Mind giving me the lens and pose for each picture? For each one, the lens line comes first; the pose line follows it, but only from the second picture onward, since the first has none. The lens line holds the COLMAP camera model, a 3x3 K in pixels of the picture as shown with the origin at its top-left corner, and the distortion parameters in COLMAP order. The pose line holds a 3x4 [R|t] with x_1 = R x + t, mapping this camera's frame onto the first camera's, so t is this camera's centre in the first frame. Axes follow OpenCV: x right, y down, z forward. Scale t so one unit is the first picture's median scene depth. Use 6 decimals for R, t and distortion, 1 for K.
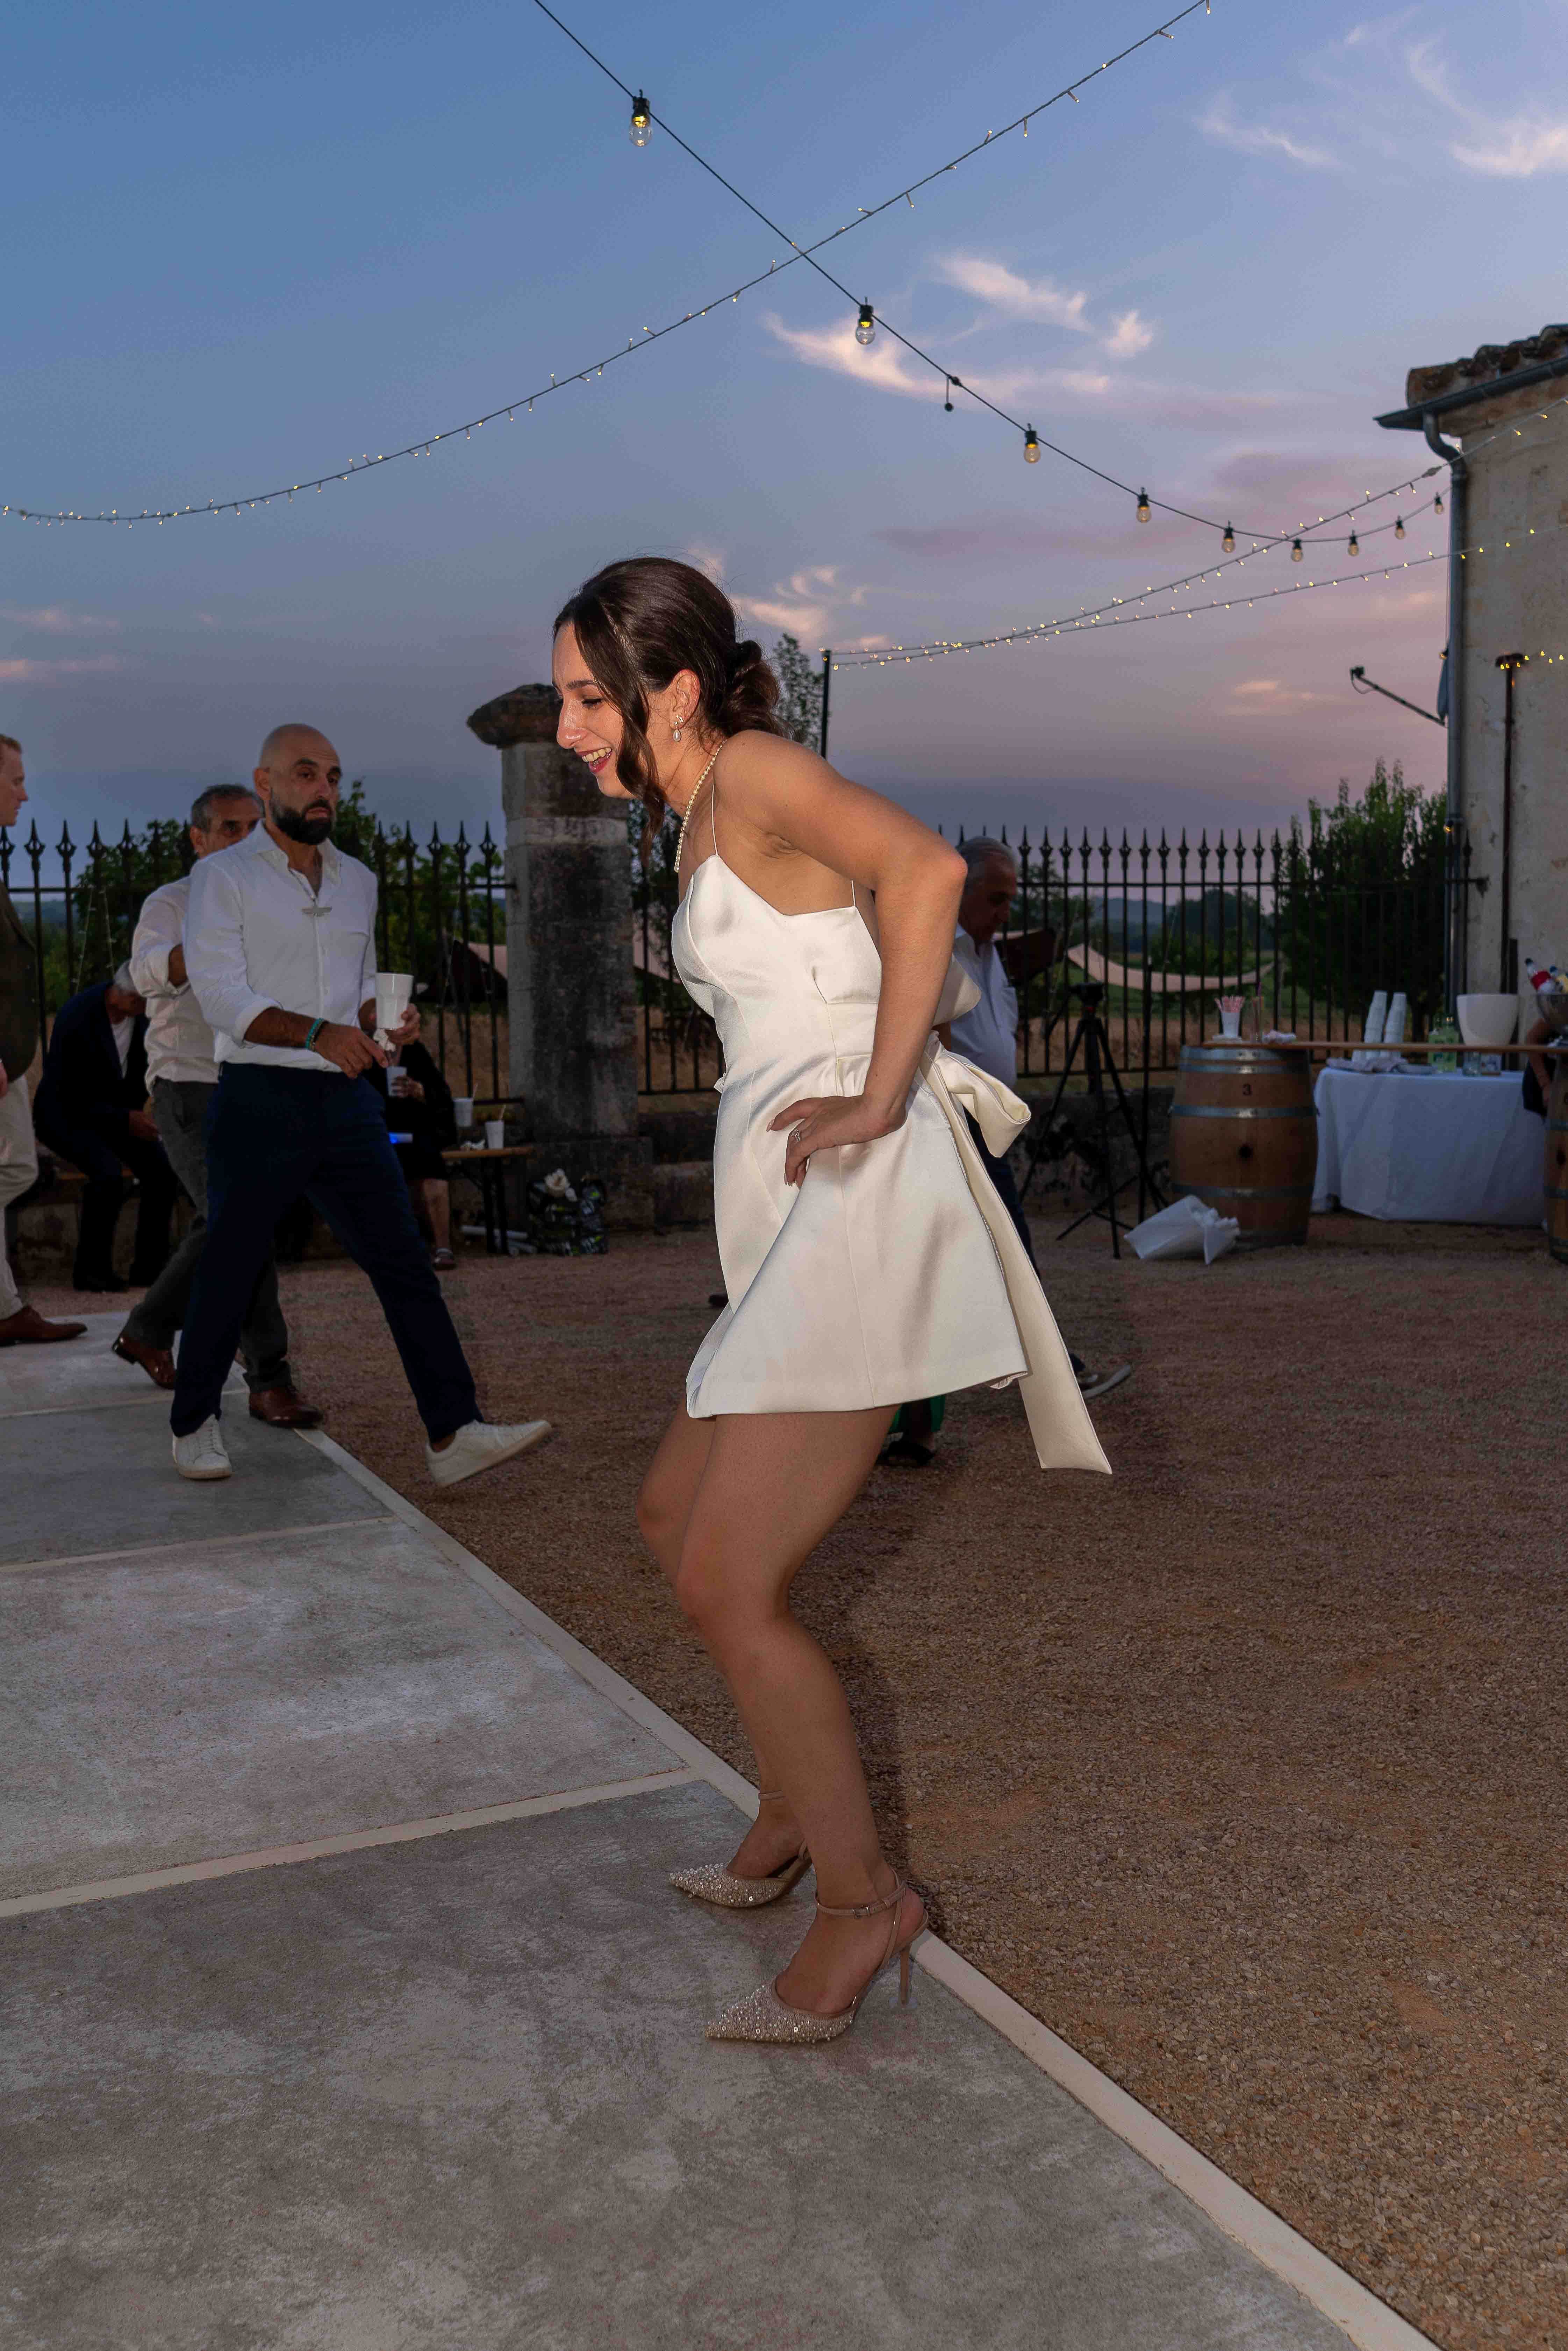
lens RADIAL K [[2141.1, 0, 782.4], [0, 2141.1, 1187.7], [0, 0, 1]] dist [-0.006325, 0.000000]
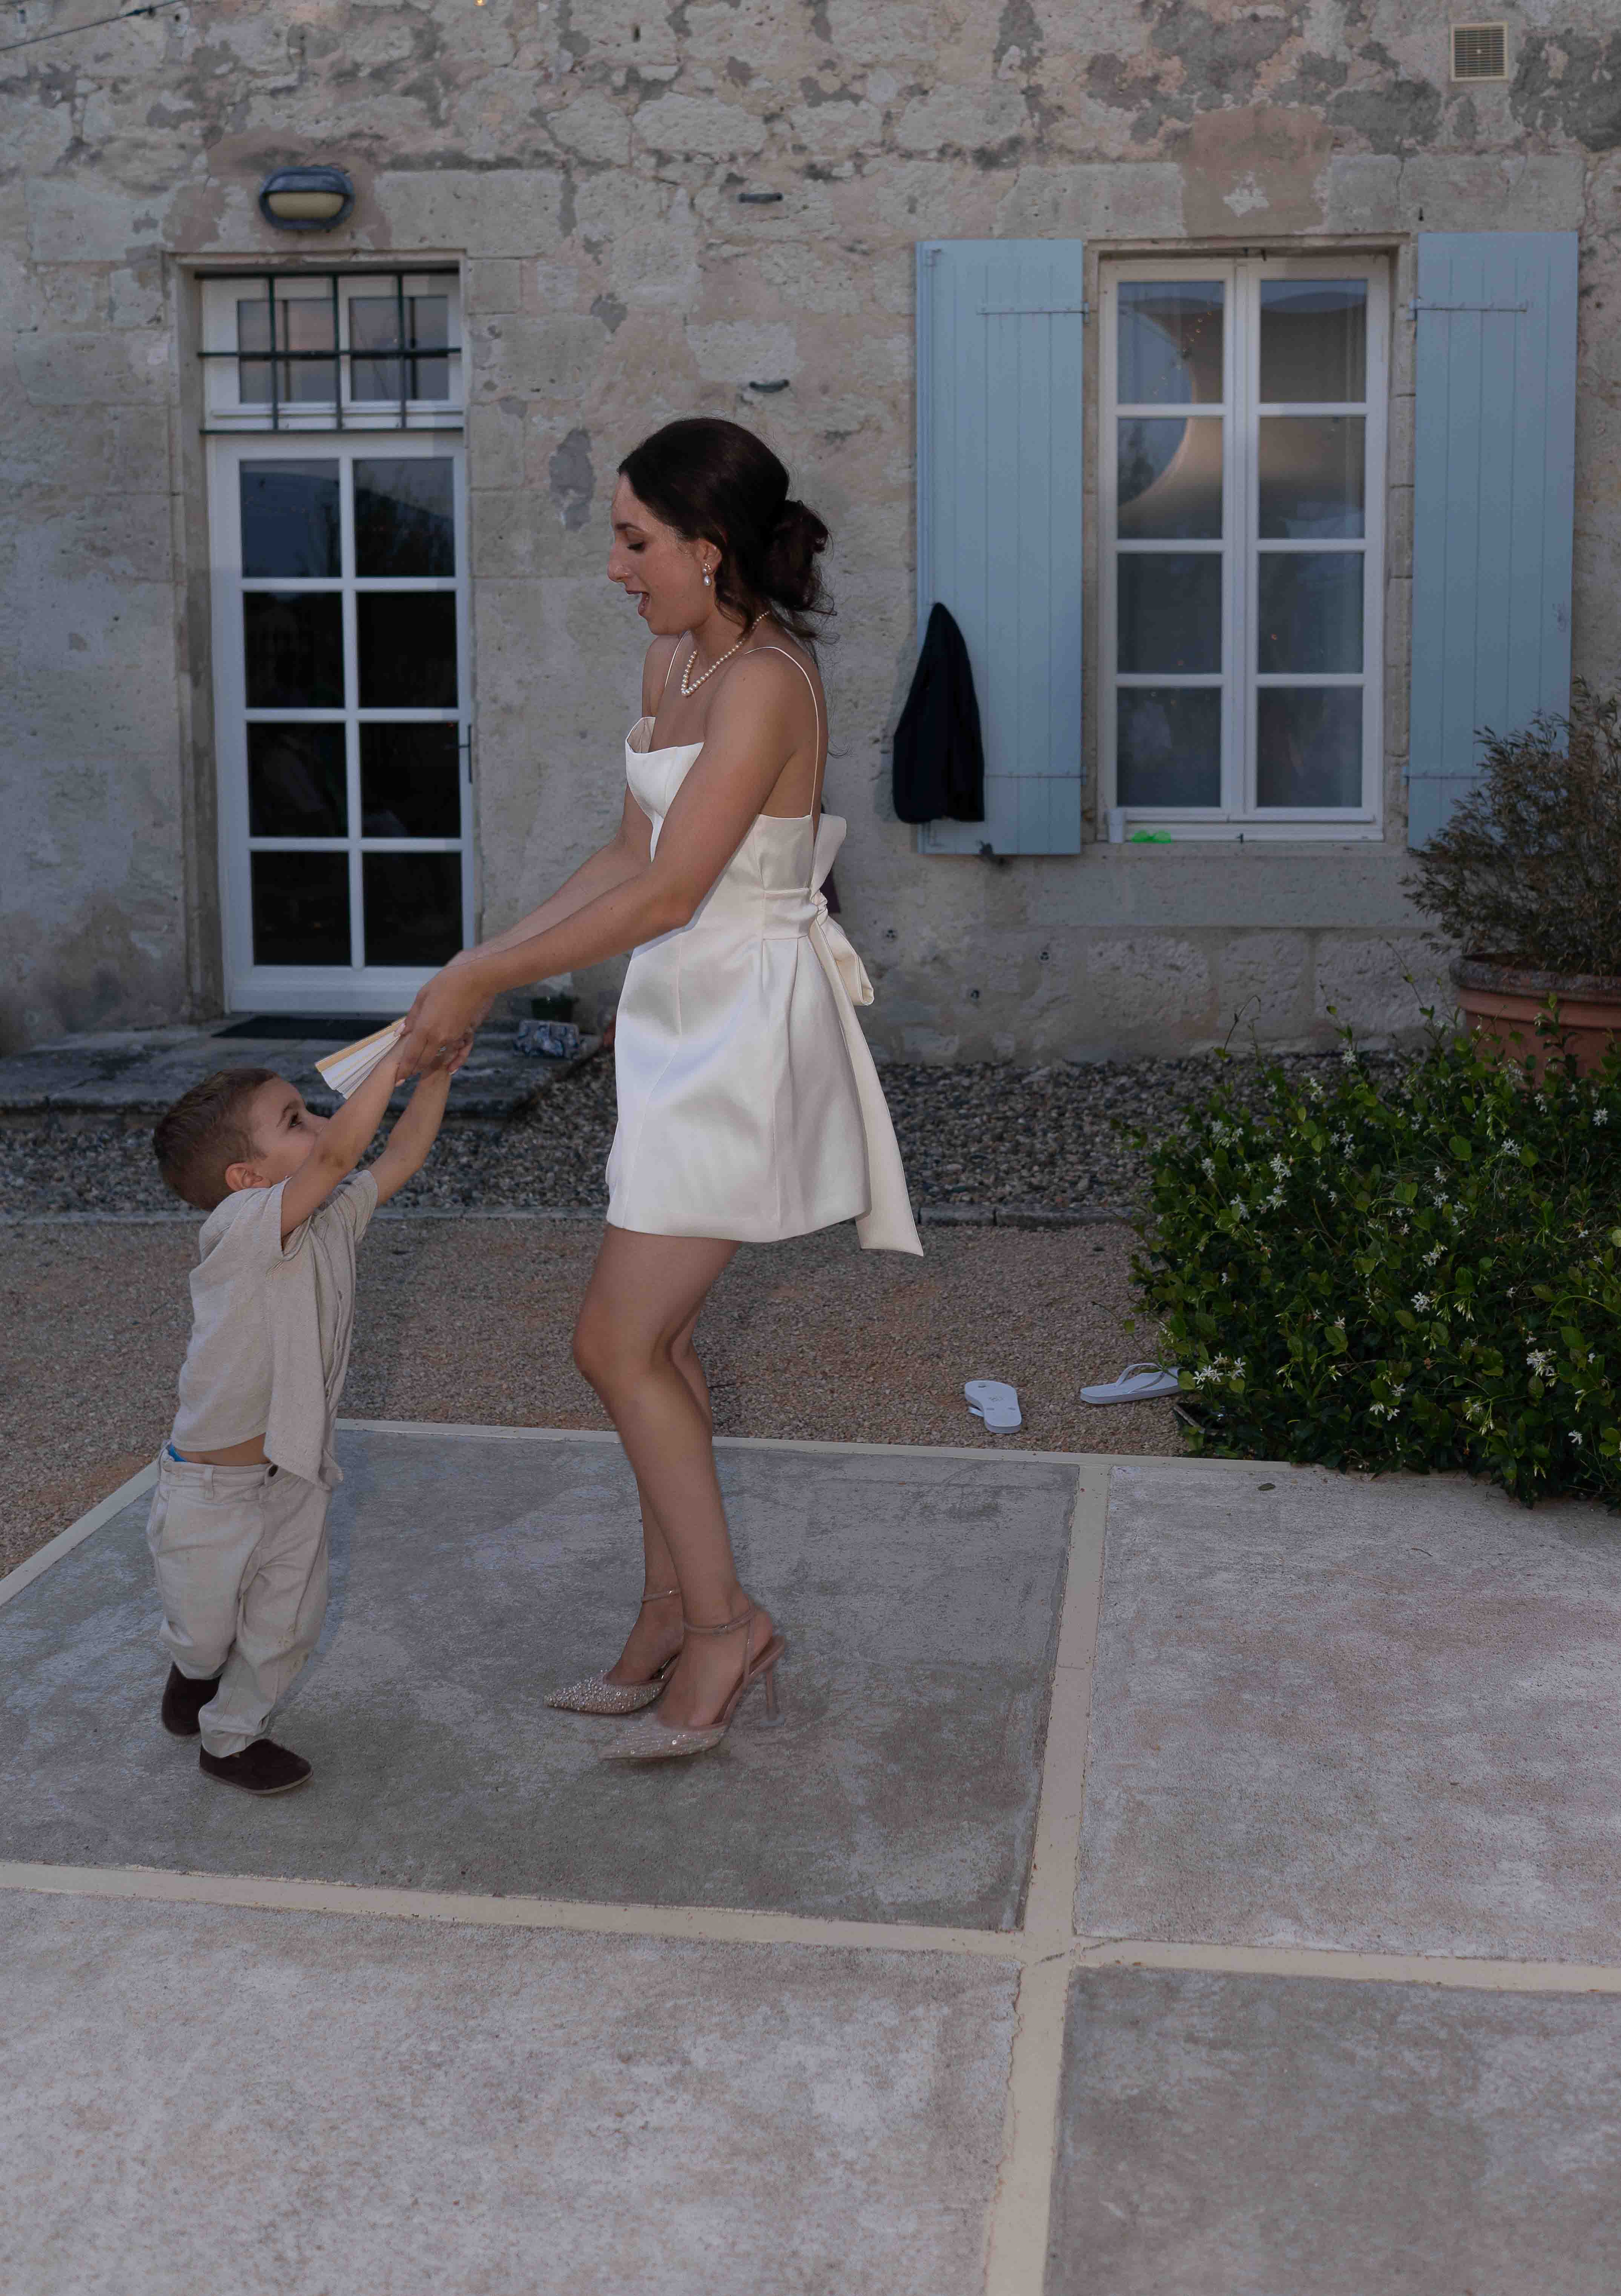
lens RADIAL K [[2306.8, 0, 941.1], [0, 2306.8, 851.2], [0, 0, 1]] dist [-0.026600, 0.000000]
pose [[-0.857128, -0.019880, 0.514720, -0.279617], [0.080174, 0.981928, 0.171434, -0.068511], [-0.508826, 0.188208, -0.840044, 0.441443]]
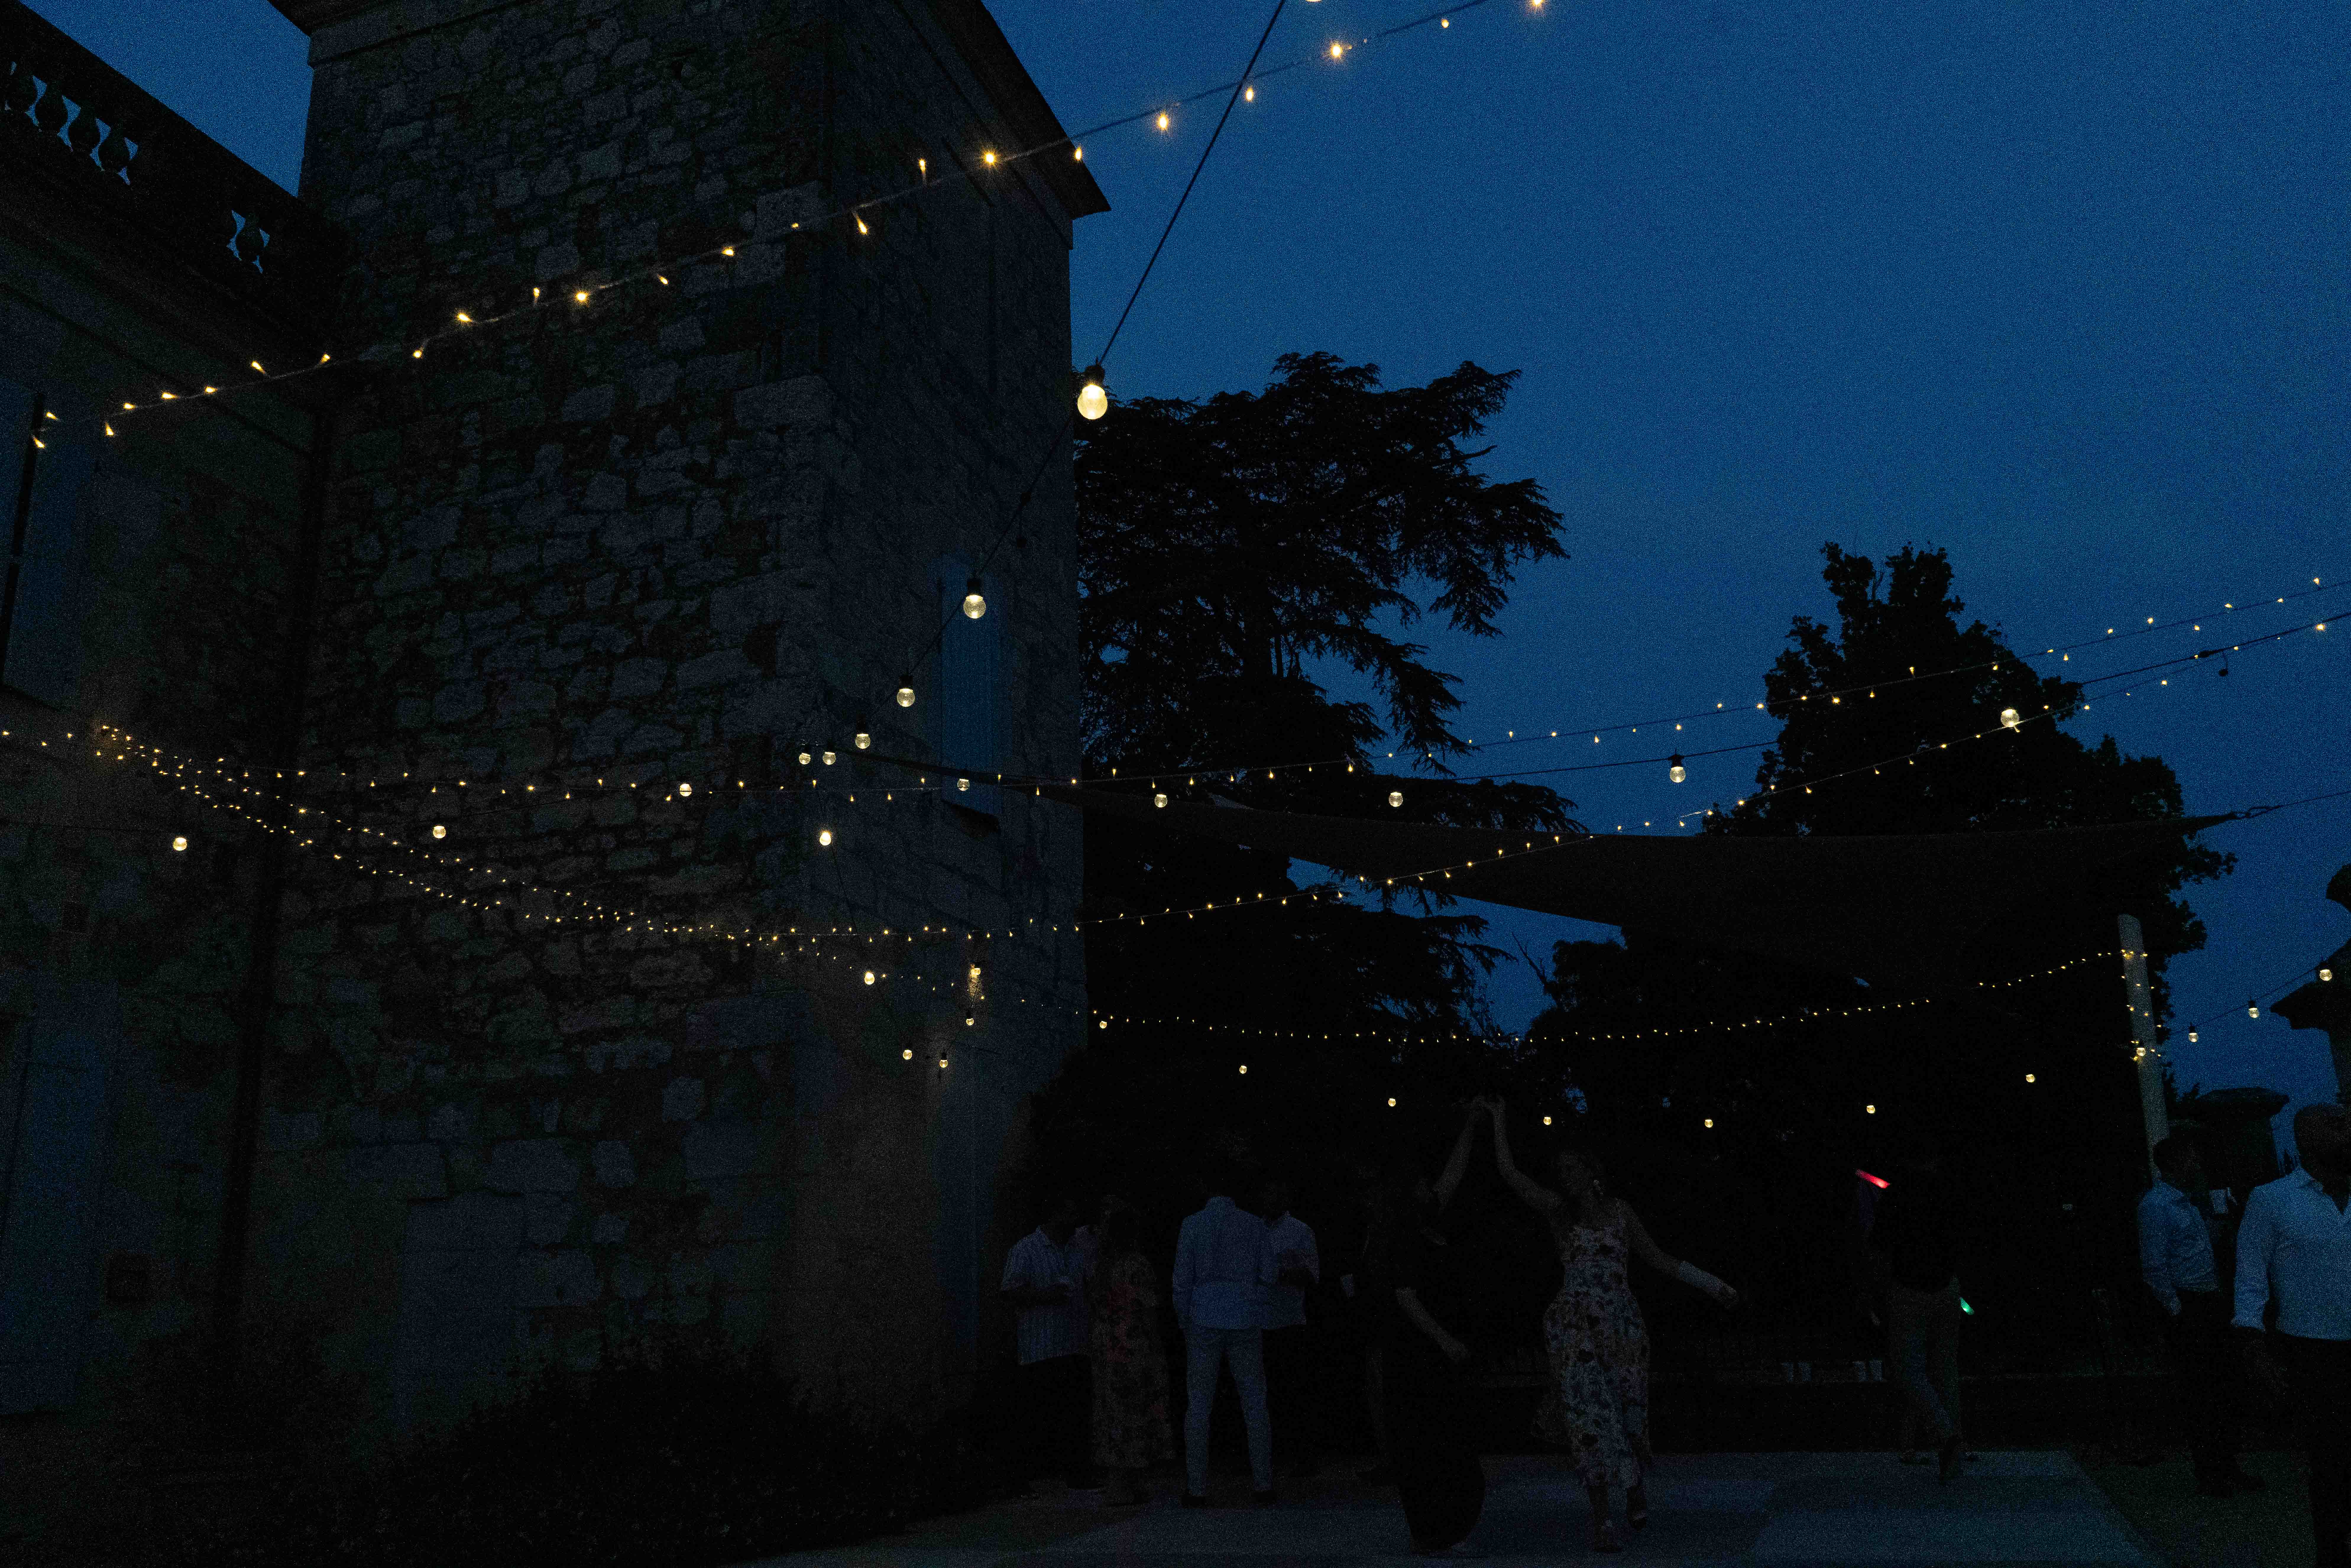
lens RADIAL K [[1806.9, 0, 1168.1], [0, 1806.9, 778.3], [0, 0, 1]] dist [-0.026512, -0.000432]
pose [[-0.710709, -0.147979, -0.687746, 0.250512], [-0.030224, 0.983146, -0.180306, -0.098589], [0.702836, -0.107358, -0.703204, 0.829351]]
